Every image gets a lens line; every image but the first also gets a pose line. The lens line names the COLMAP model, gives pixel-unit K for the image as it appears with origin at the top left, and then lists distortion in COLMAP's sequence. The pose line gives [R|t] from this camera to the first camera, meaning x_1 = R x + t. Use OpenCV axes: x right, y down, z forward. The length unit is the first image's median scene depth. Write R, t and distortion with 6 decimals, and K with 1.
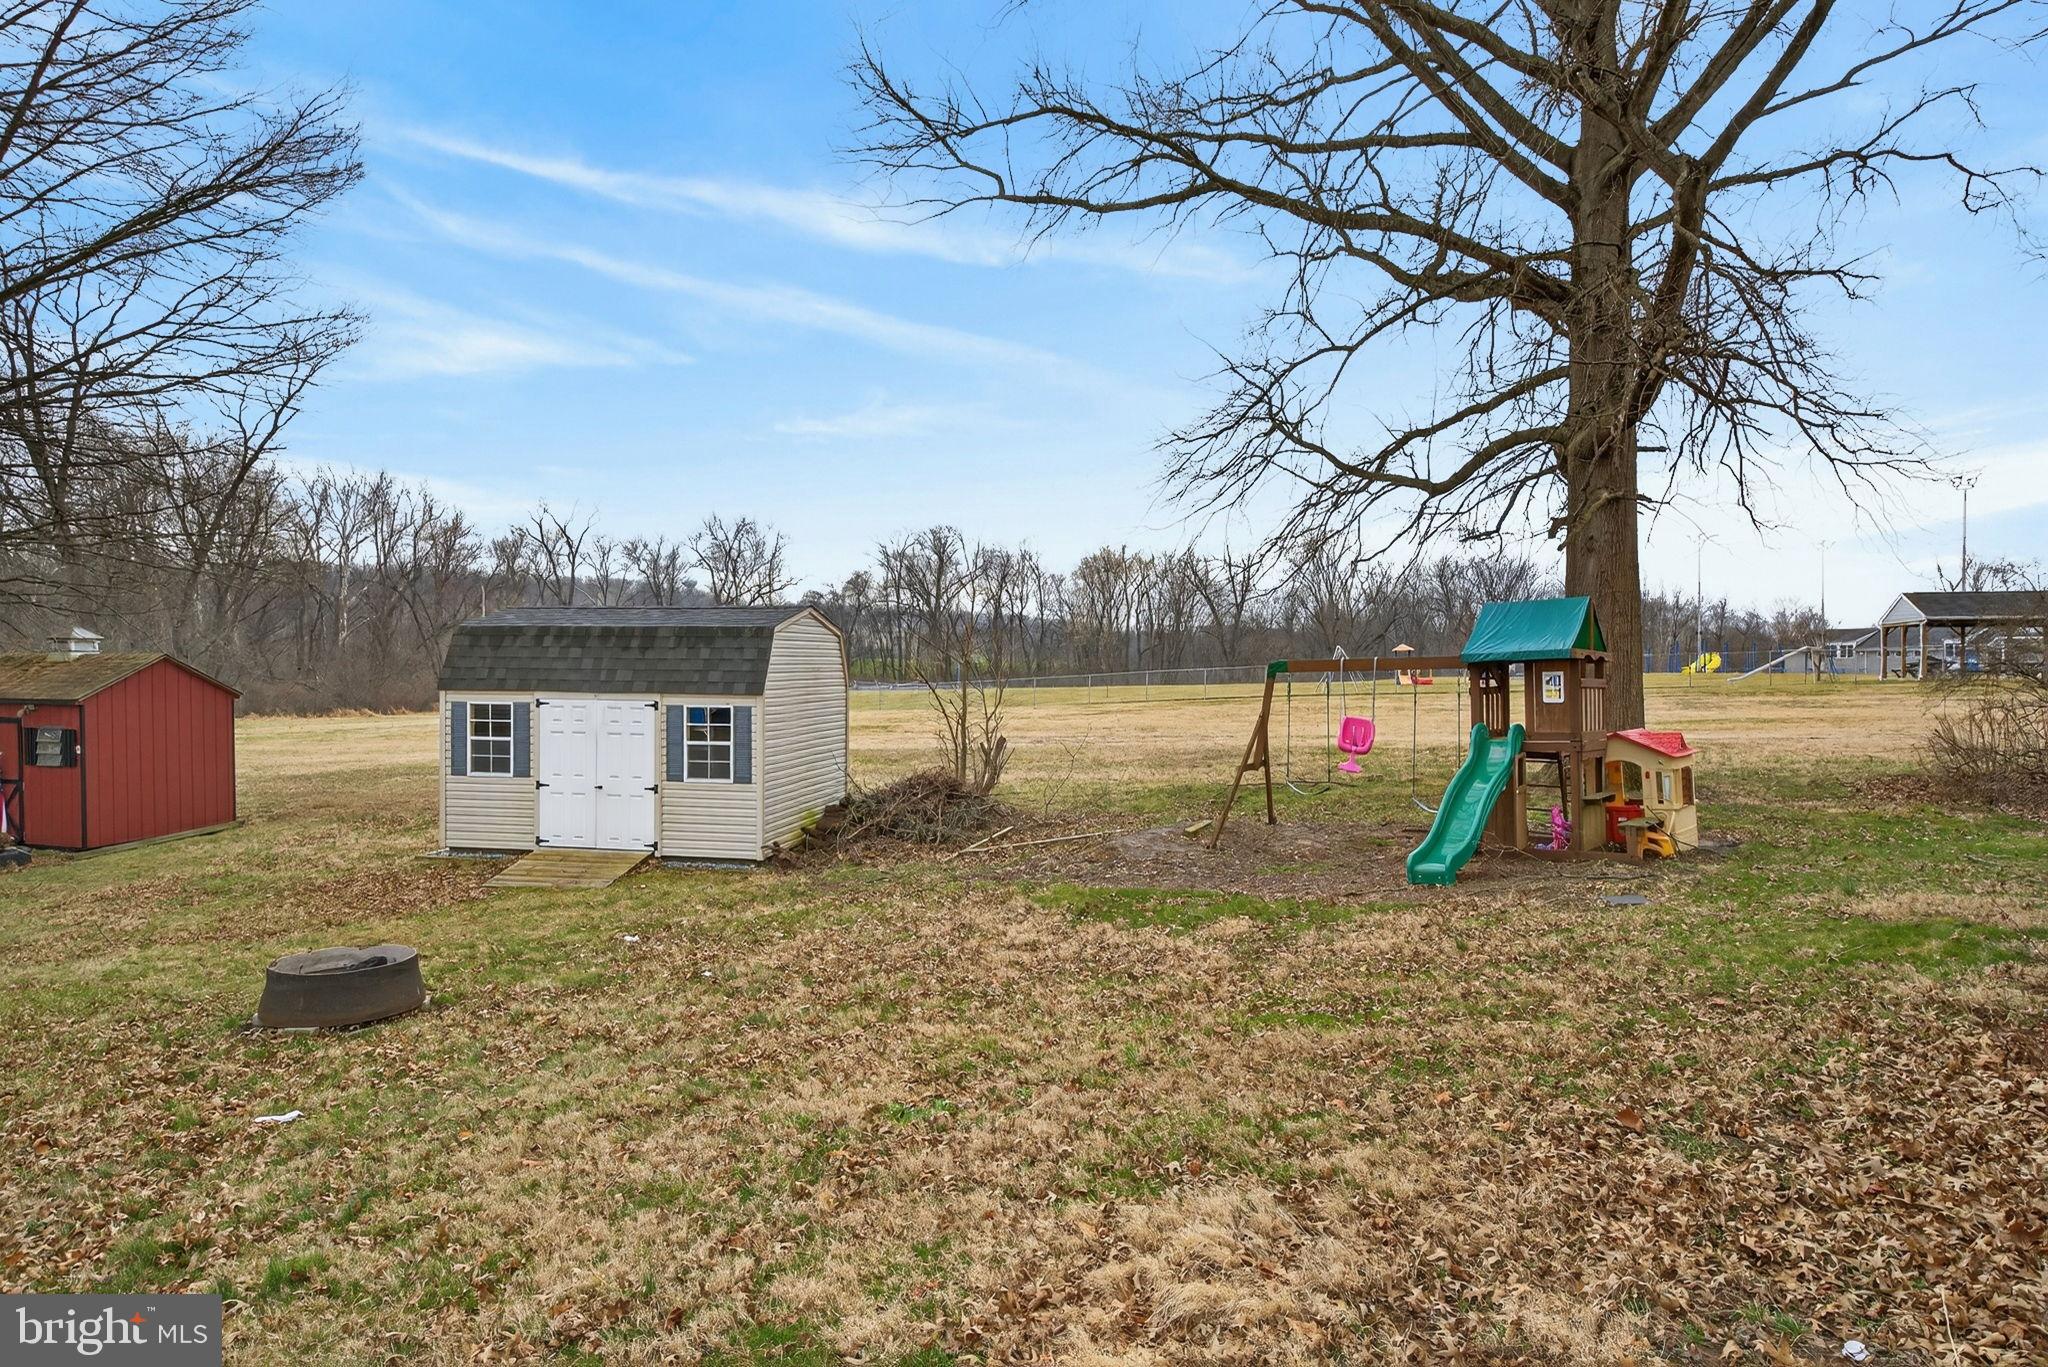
lens RADIAL K [[1131.1, 0, 1030.8], [0, 1131.1, 677.9], [0, 0, 1]] dist [0.003947, 0.000909]
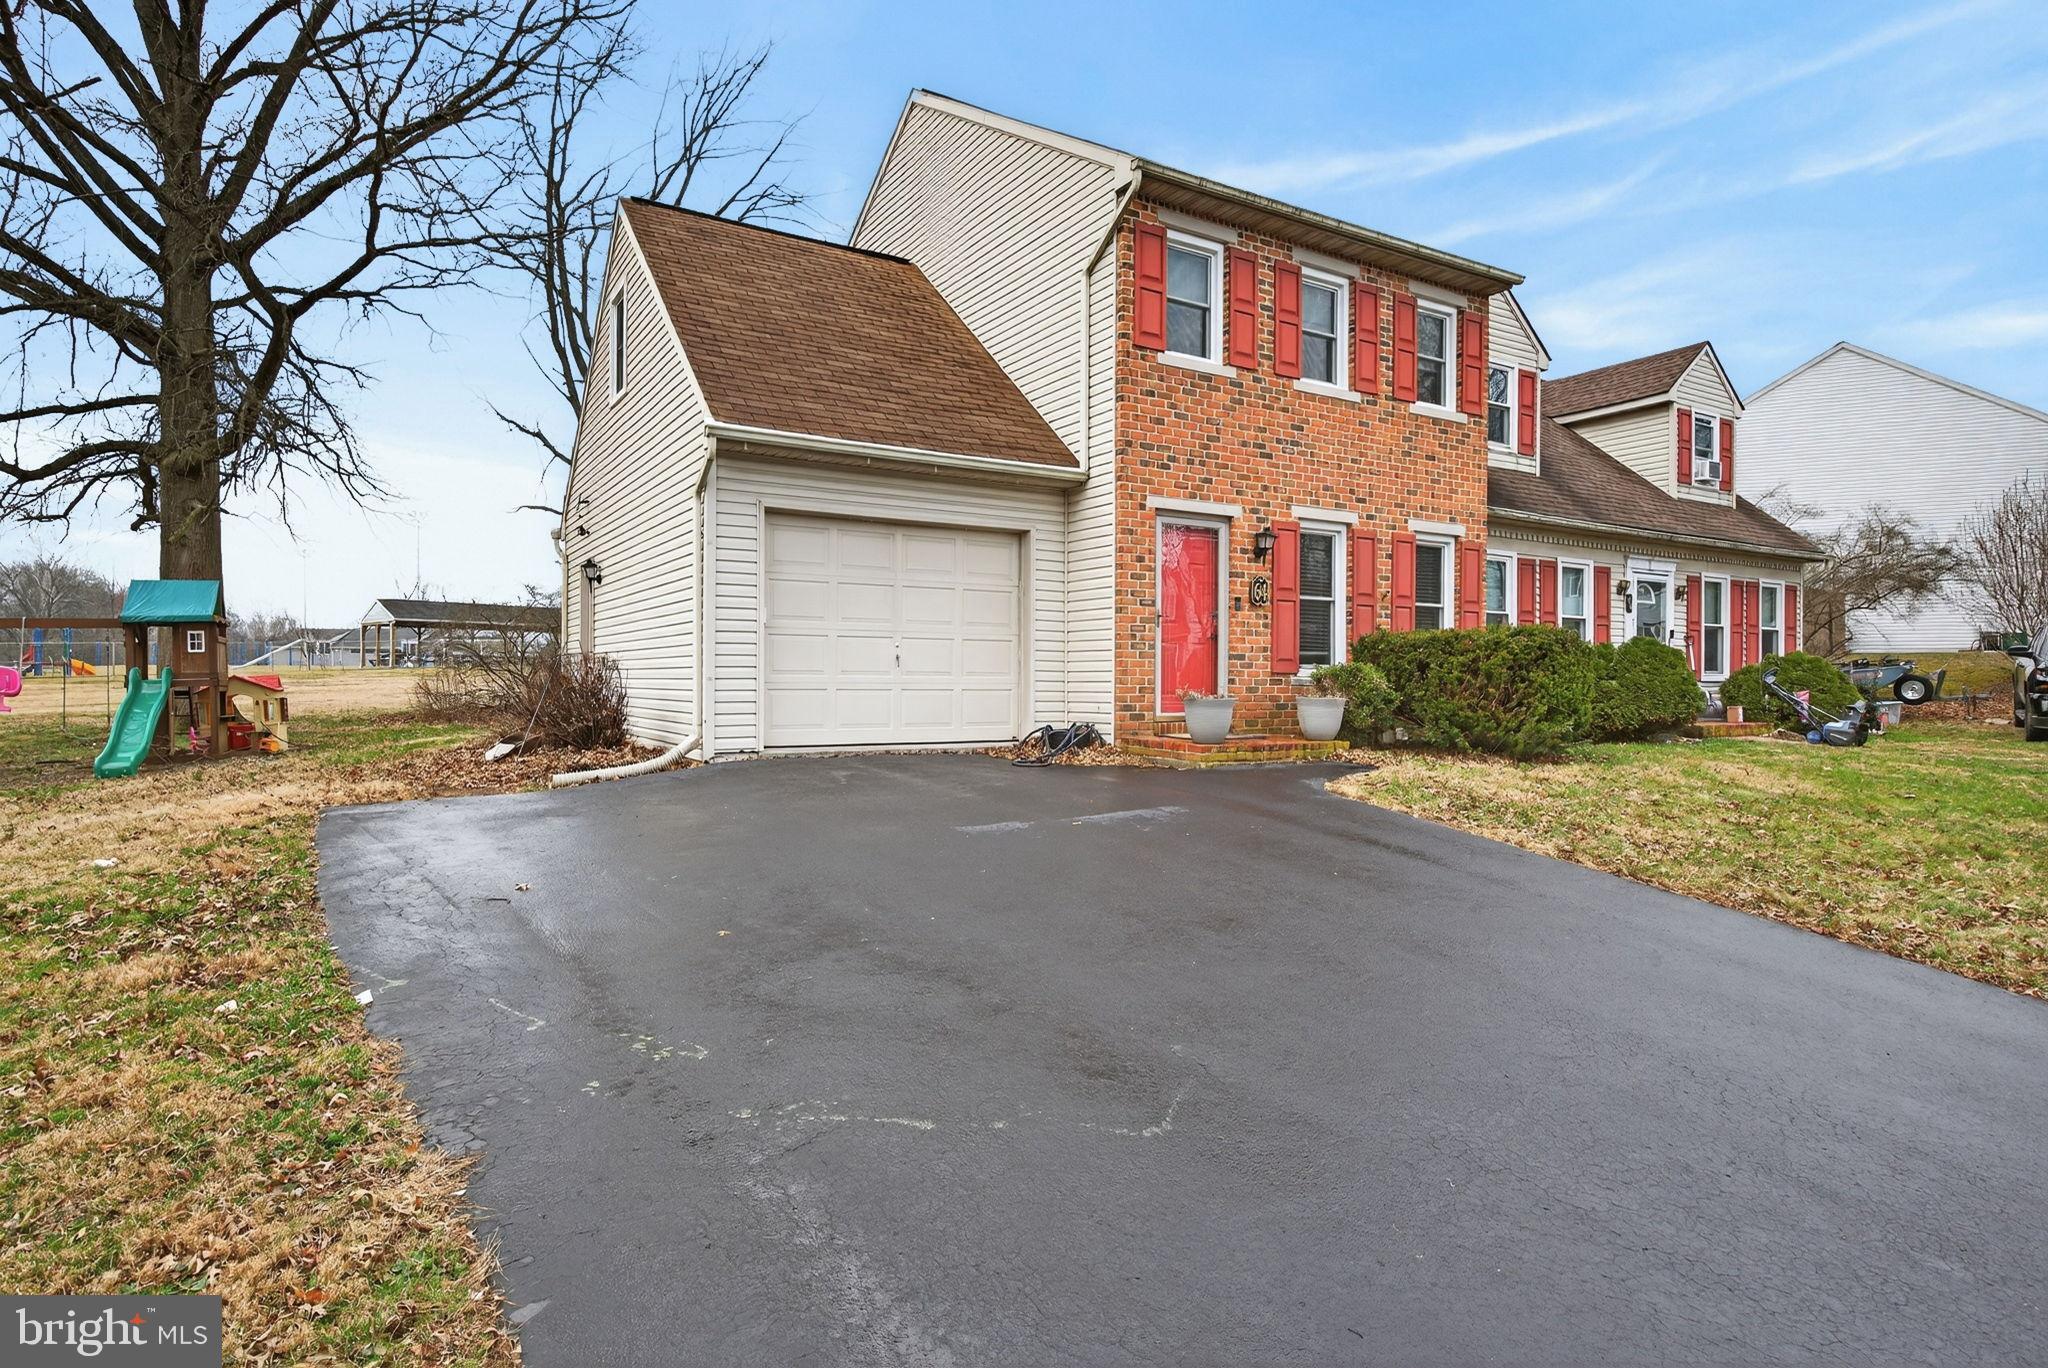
lens RADIAL K [[1131.1, 0, 1028.1], [0, 1131.1, 678.8], [0, 0, 1]] dist [0.003947, 0.000909]
pose [[0.373167, -0.005058, 0.927750, -0.318317], [0.006955, 0.999972, 0.002654, 0.039302], [-0.927738, 0.005462, 0.373192, -0.345224]]
